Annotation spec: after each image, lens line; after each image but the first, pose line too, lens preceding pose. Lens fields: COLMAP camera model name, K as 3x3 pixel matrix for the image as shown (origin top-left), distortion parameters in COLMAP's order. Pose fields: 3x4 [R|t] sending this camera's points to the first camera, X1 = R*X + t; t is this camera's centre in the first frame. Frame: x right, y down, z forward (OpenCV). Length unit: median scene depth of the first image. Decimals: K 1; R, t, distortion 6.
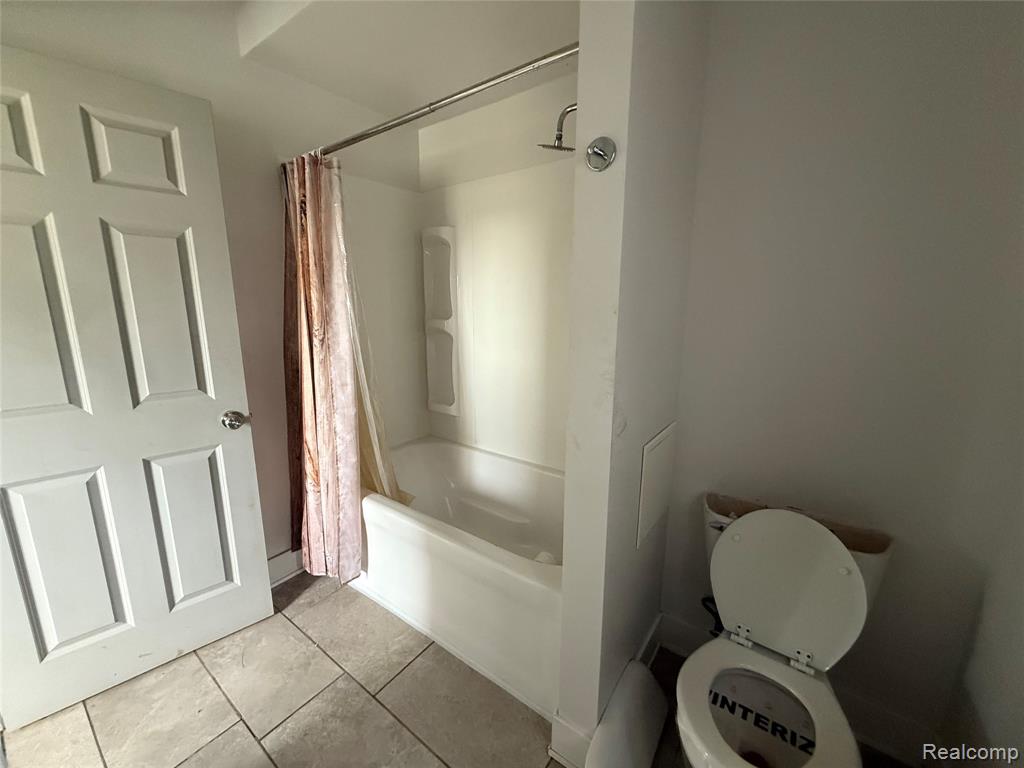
lens RADIAL K [[406.0, 0, 508.4], [0, 406.0, 385.9], [0, 0, 1]] dist [-0.001194, -0.000048]
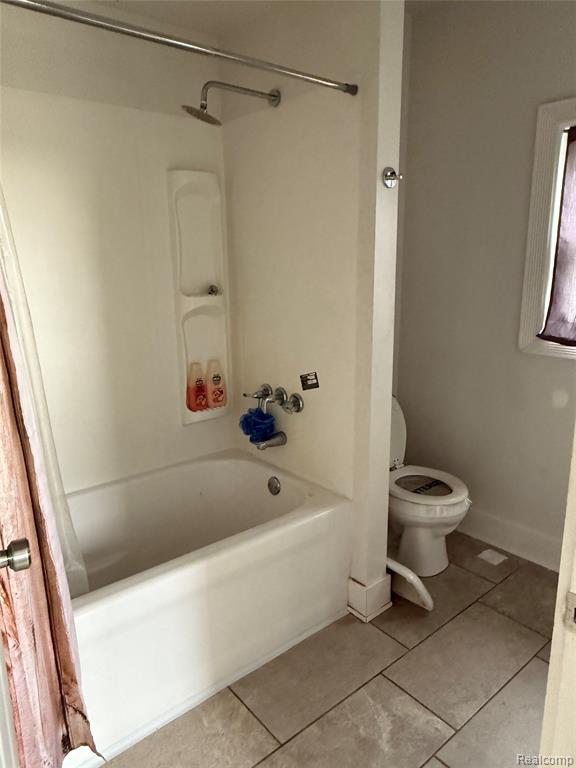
lens RADIAL K [[531.3, 0, 287.5], [0, 531.3, 381.9], [0, 0, 1]] dist [-0.004181, 0.001319]
pose [[0.235555, -0.215911, 0.947574, -1.208212], [0.204503, 0.964191, 0.168860, -0.147491], [-0.950101, 0.154006, 0.271275, 0.570035]]
